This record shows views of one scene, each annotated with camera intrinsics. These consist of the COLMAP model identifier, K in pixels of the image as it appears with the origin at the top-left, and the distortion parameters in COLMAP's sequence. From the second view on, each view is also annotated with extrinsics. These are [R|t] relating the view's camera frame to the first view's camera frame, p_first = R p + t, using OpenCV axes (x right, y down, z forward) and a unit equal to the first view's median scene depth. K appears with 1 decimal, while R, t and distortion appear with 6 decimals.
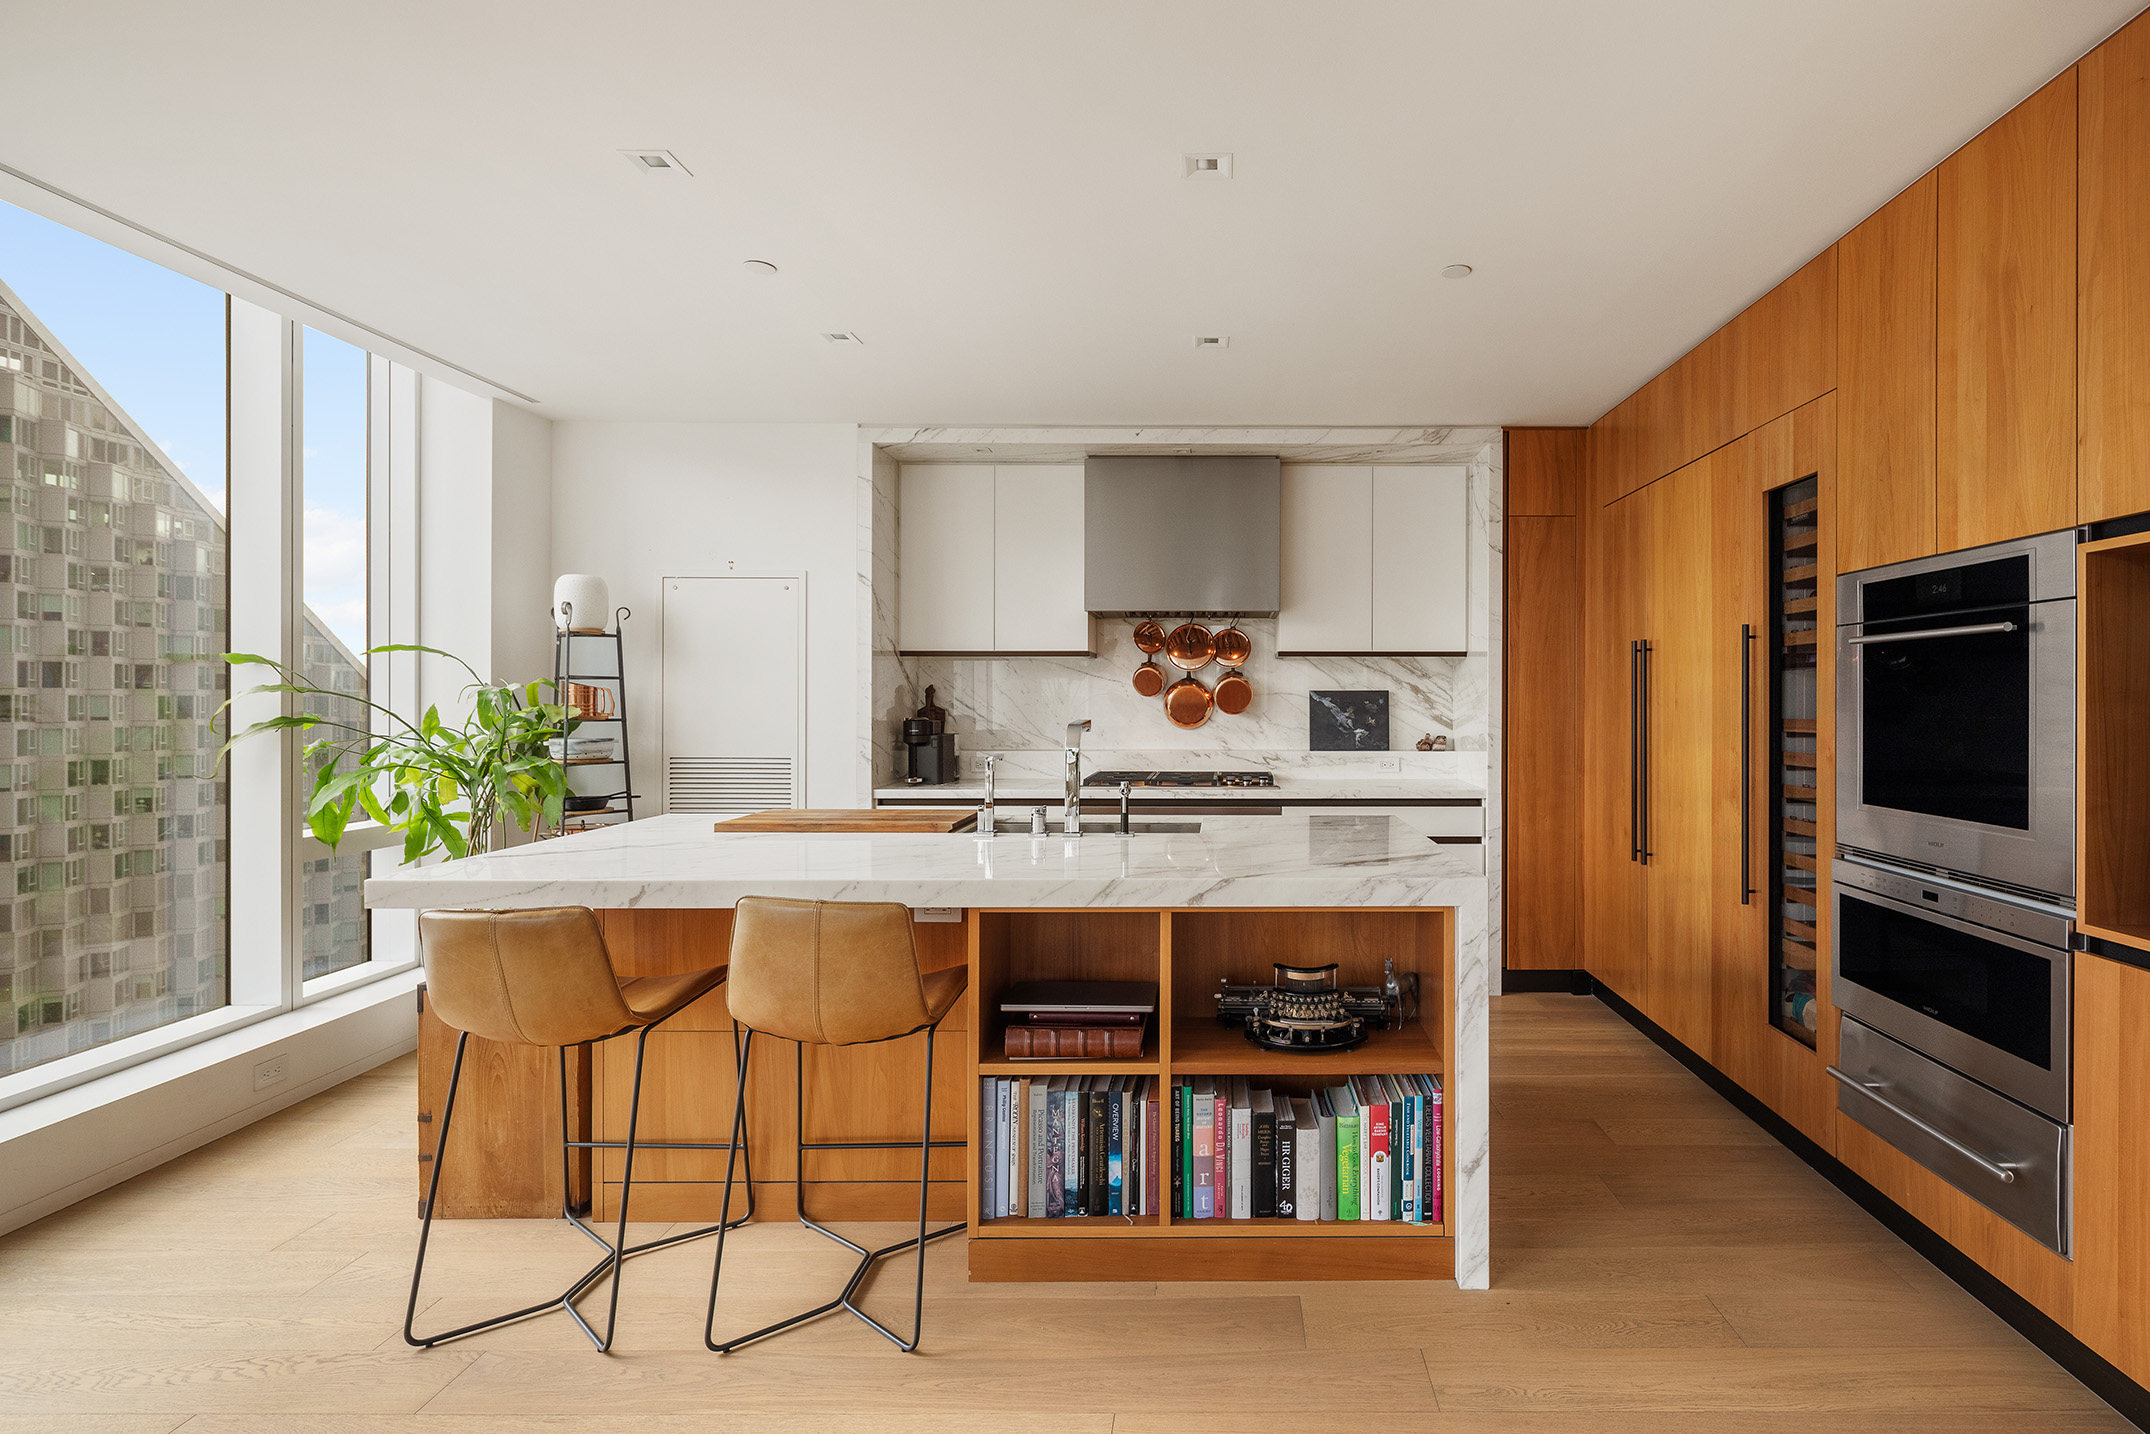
lens RADIAL K [[1033.5, 0, 1224.1], [0, 1033.5, 703.3], [0, 0, 1]] dist [-0.002680, -0.000150]
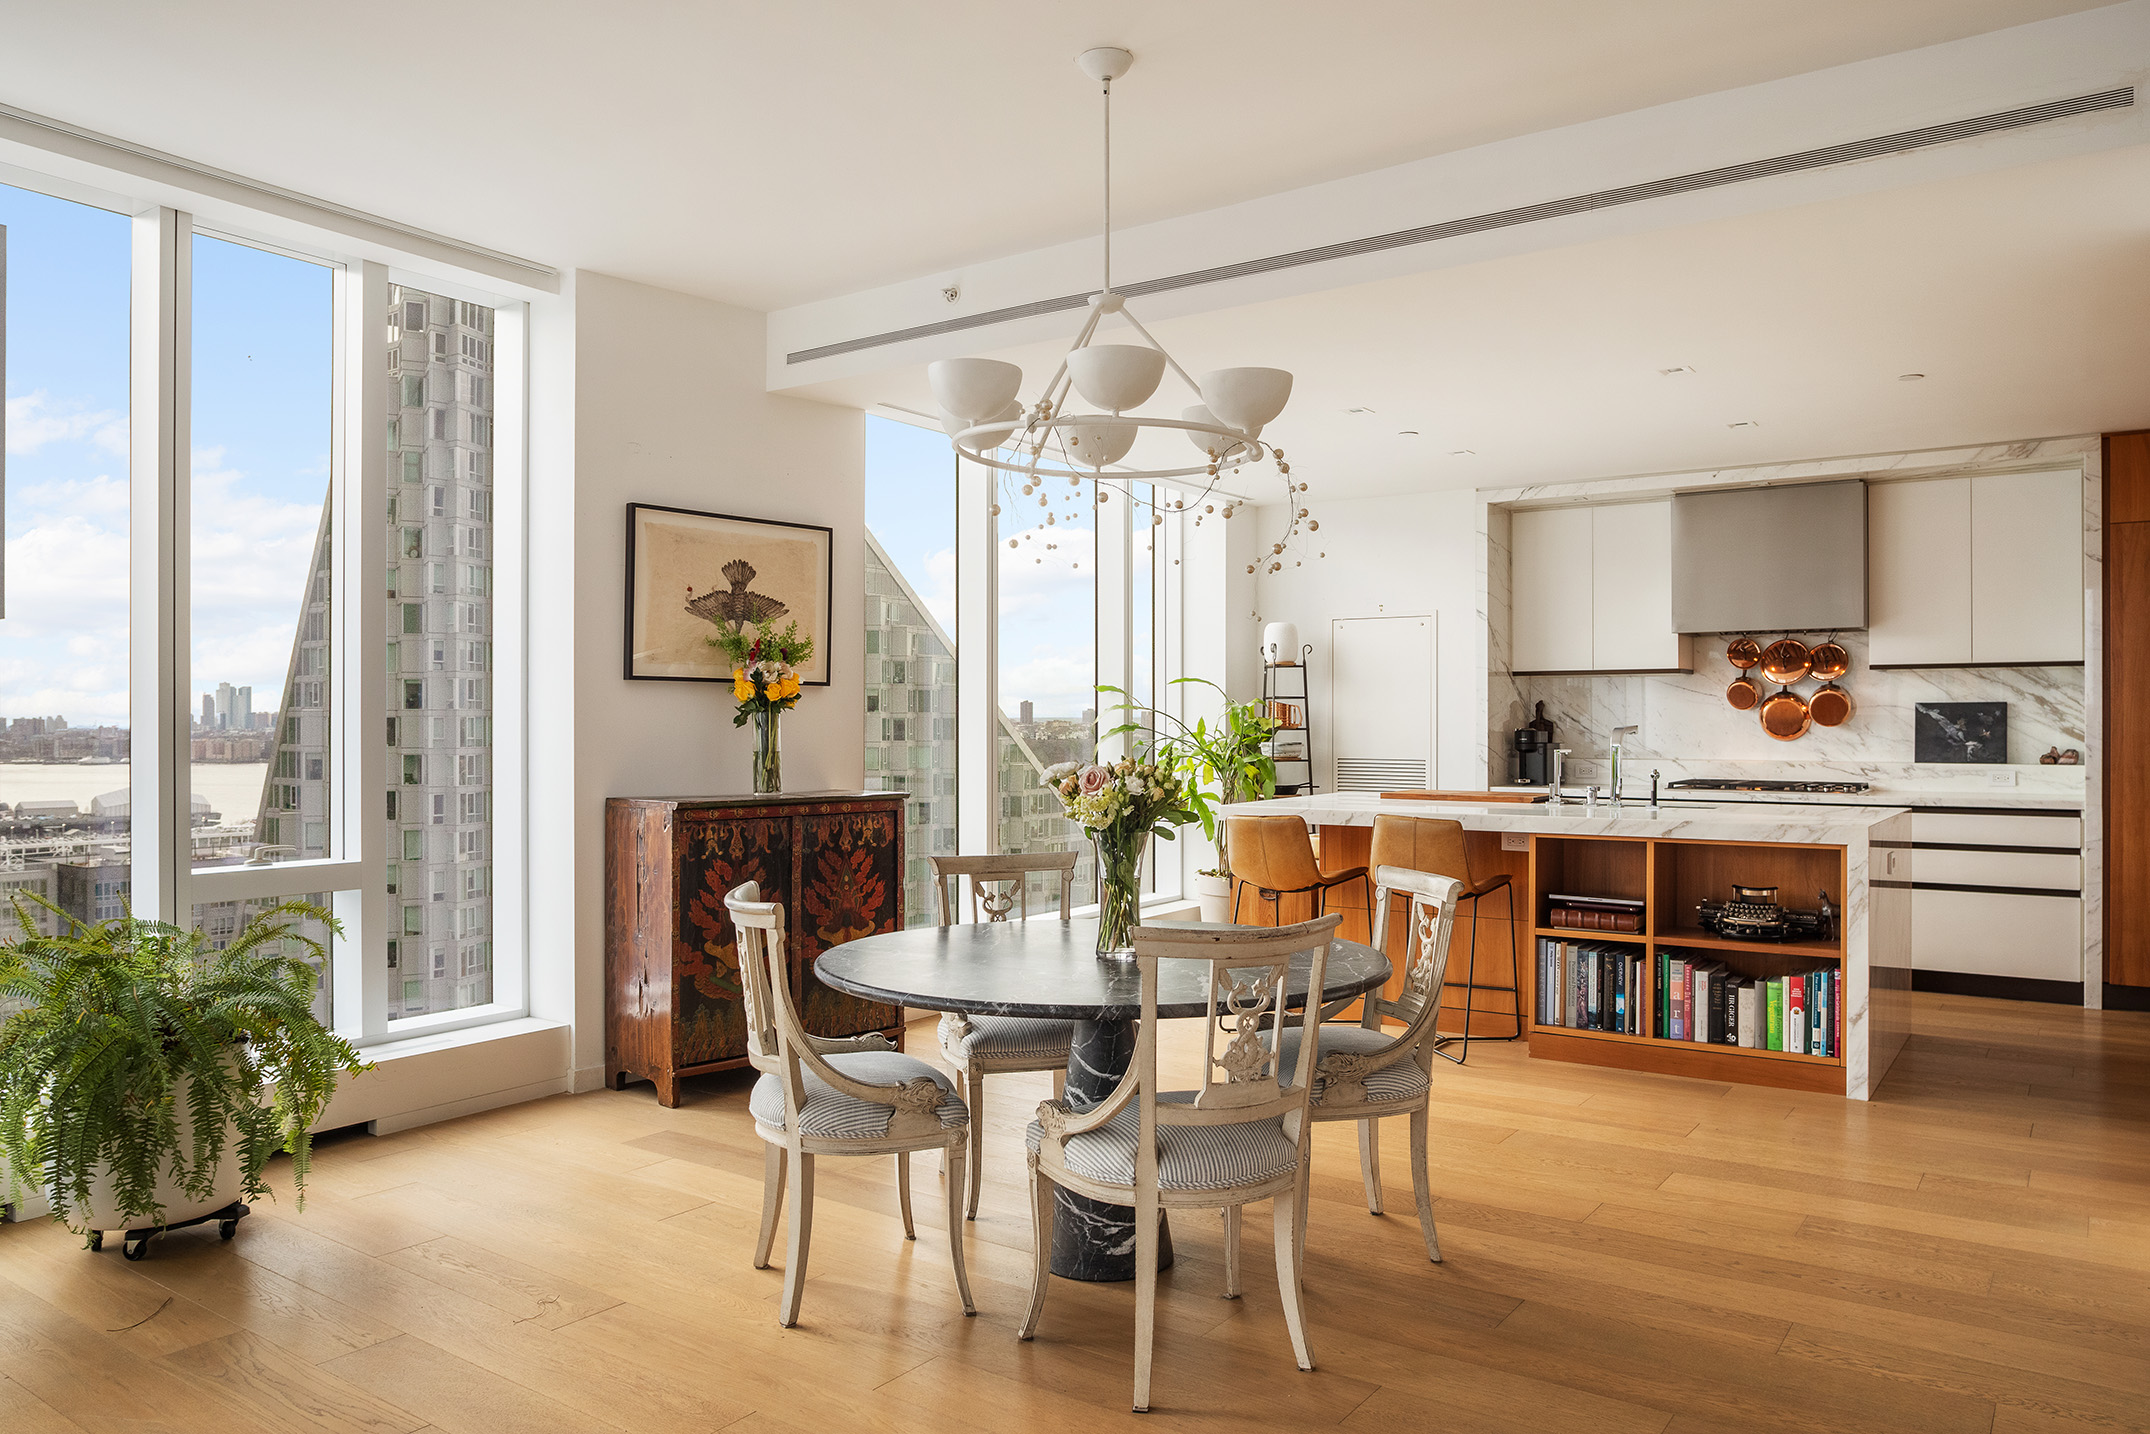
lens RADIAL K [[1429.0, 0, 1160.6], [0, 1429.0, 717.3], [0, 0, 1]] dist [-0.001143, 0.000180]
pose [[0.839275, -0.003129, -0.543698, 0.267616], [0.000062, 0.999984, -0.005660, 0.011721], [0.543707, 0.004717, 0.839262, -0.664025]]
